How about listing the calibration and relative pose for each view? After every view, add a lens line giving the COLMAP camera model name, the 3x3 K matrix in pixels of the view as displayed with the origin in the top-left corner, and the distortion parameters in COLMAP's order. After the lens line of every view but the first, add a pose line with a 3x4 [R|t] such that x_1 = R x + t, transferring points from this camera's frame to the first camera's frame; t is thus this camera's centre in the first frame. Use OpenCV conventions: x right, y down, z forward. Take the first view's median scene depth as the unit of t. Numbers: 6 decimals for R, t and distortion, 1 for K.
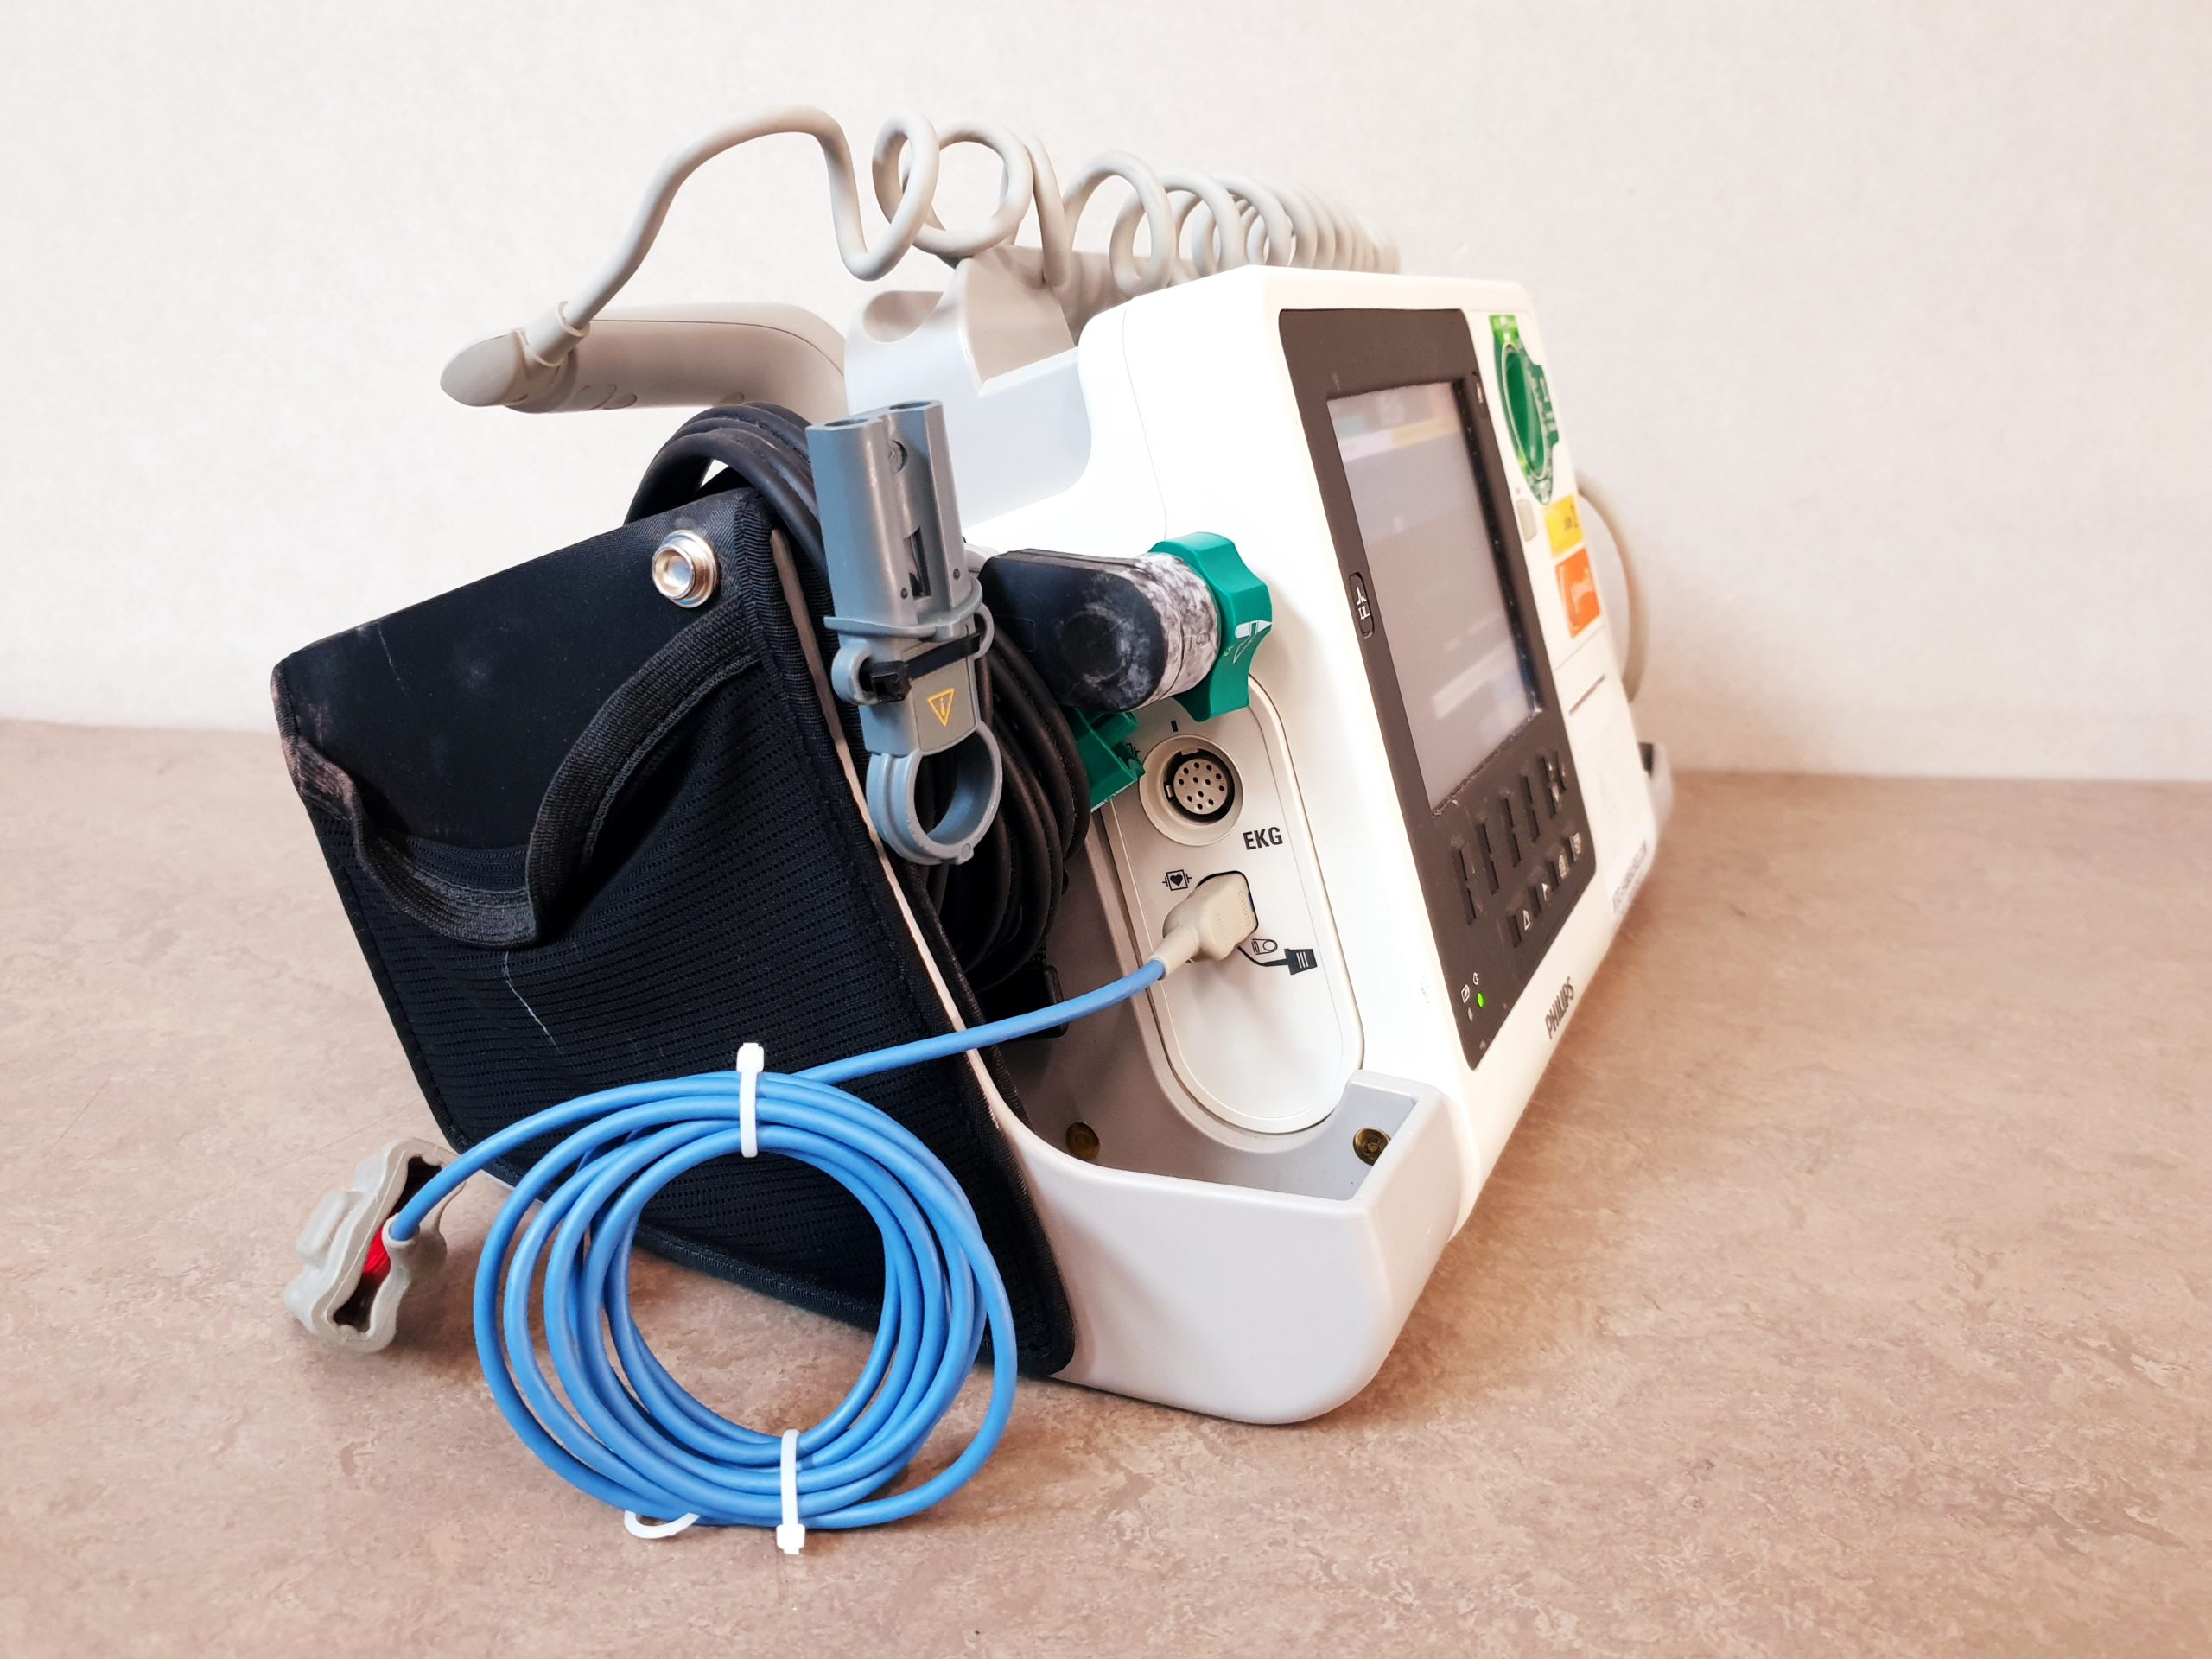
lens RADIAL K [[1679.1, 0, 1085.3], [0, 1679.1, 833.1], [0, 0, 1]] dist [-0.036020, 0.064335]
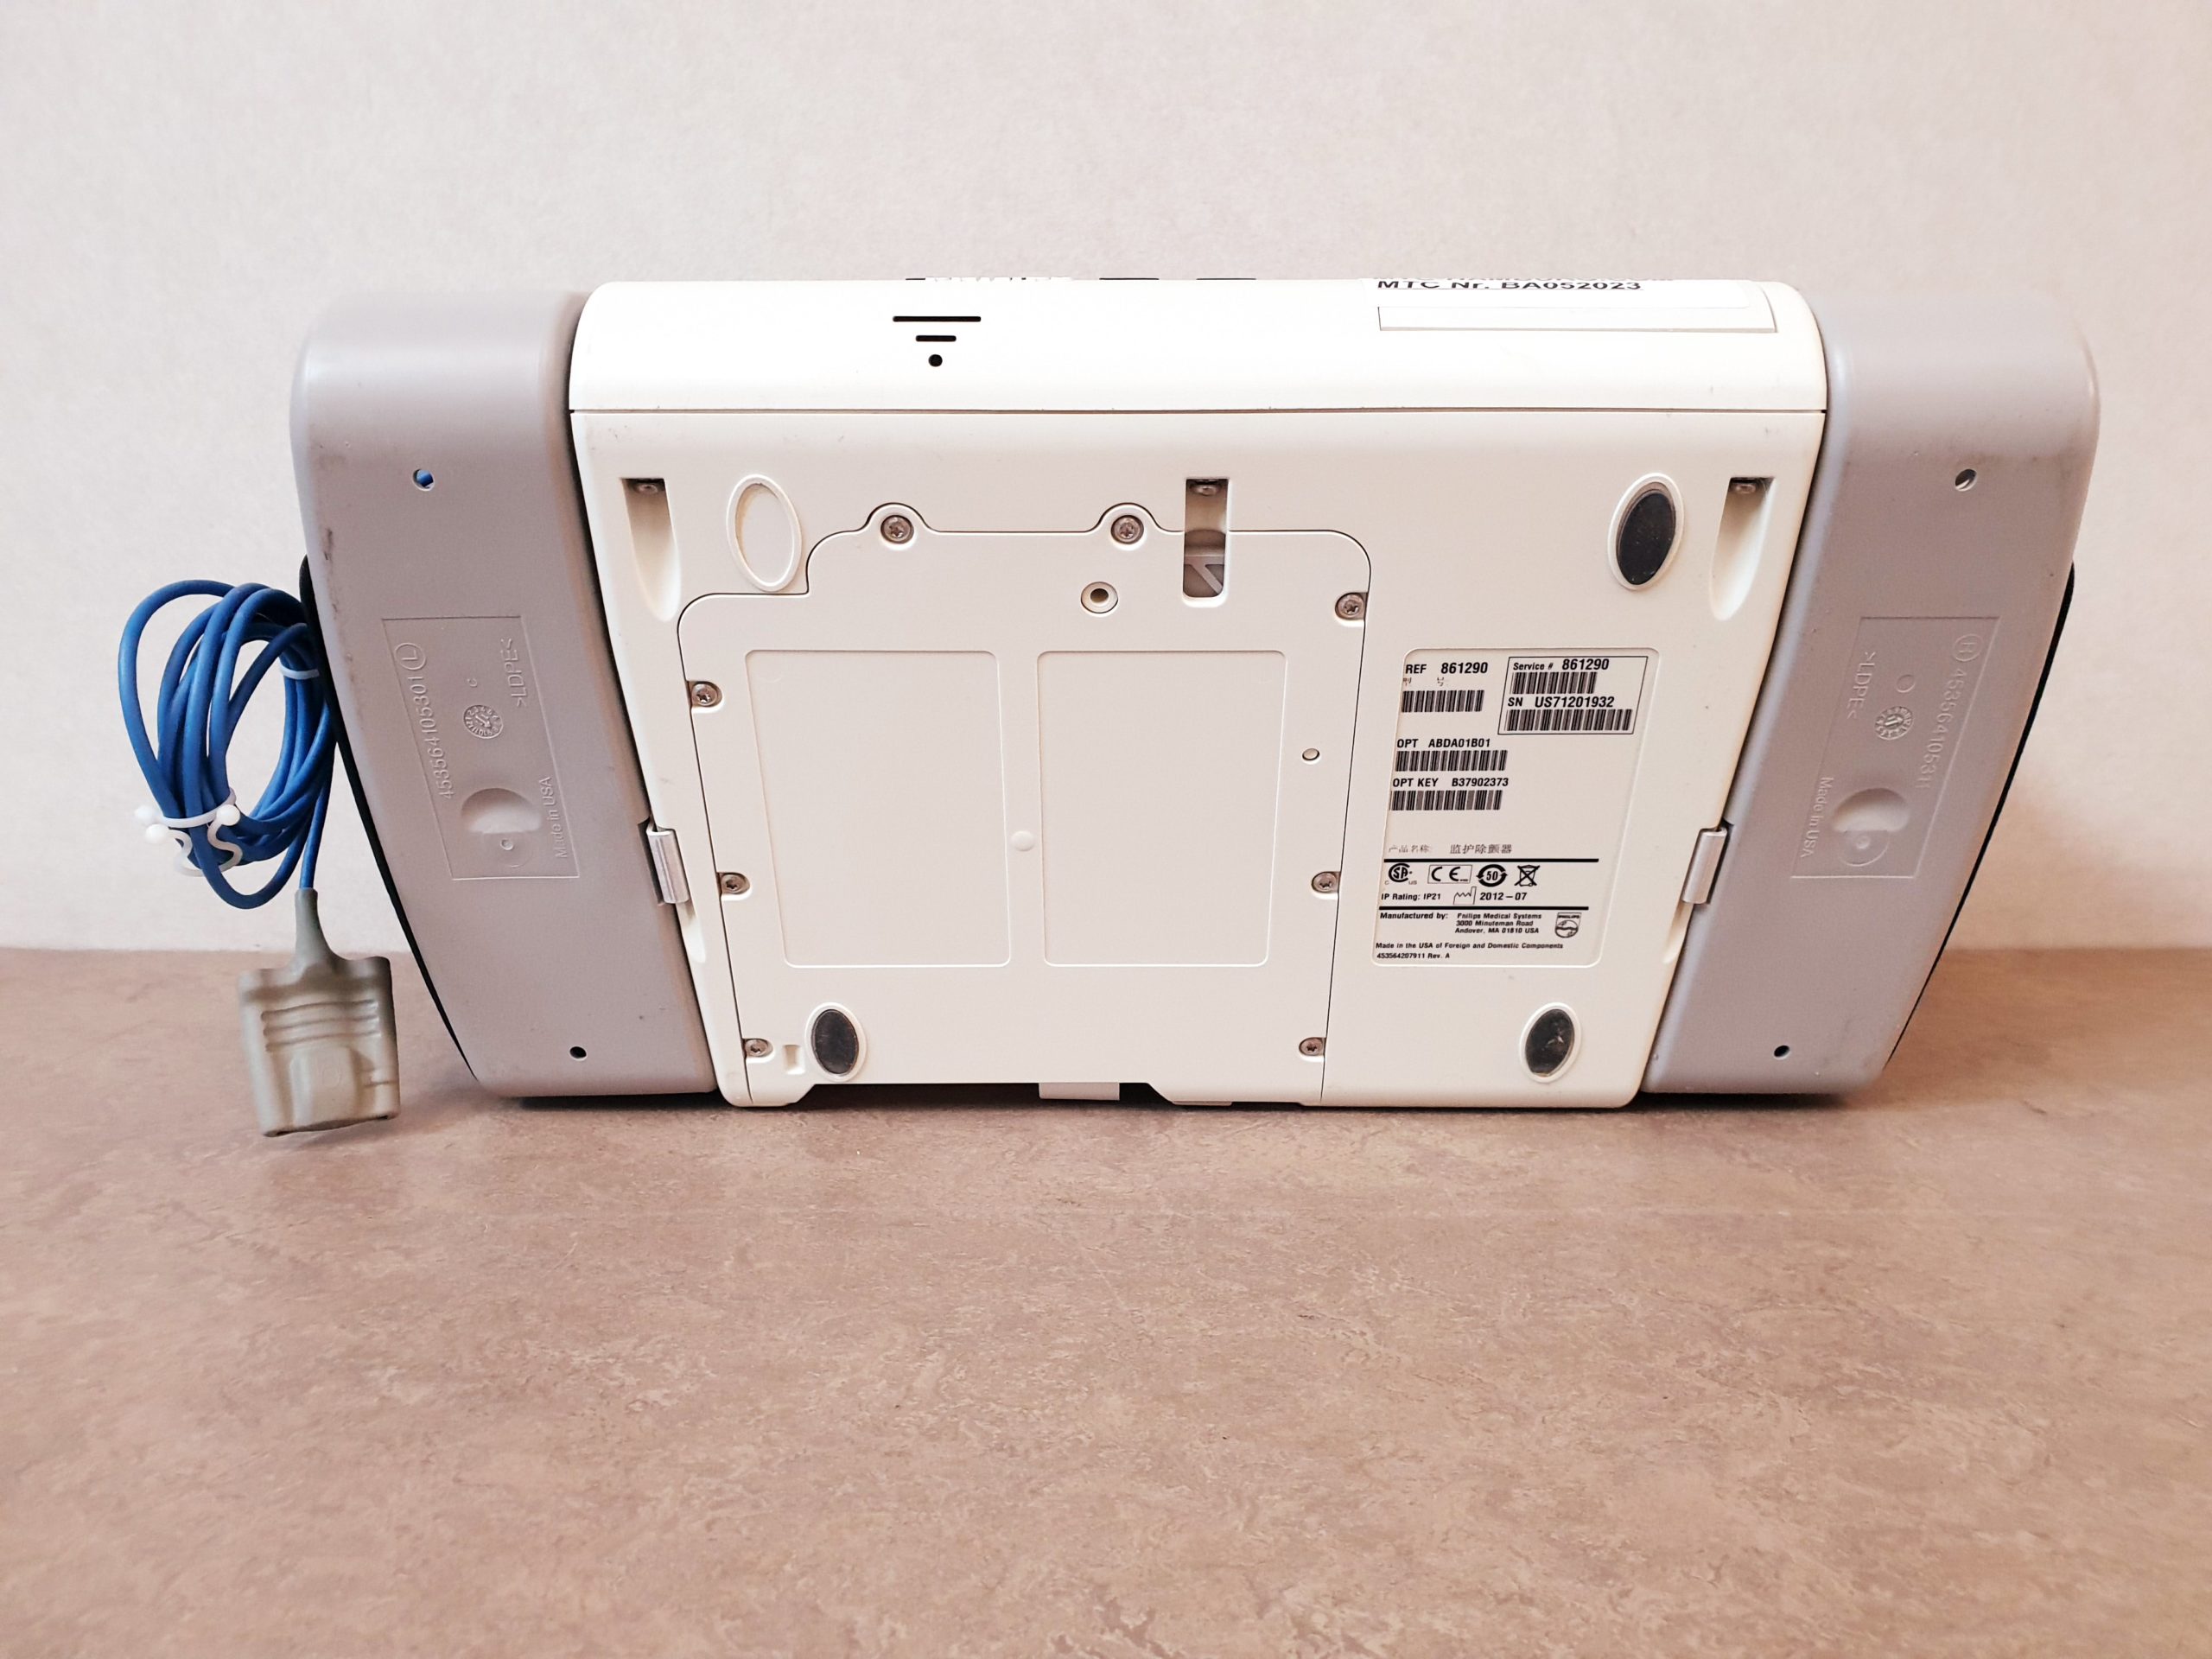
lens RADIAL K [[1679.1, 0, 1112.2], [0, 1679.1, 823.5], [0, 0, 1]] dist [-0.036020, 0.064335]
pose [[0.999218, -0.031680, -0.023666, -0.037344], [0.027847, 0.988640, -0.147702, 0.023326], [0.028076, 0.146927, 0.988749, 0.230481]]
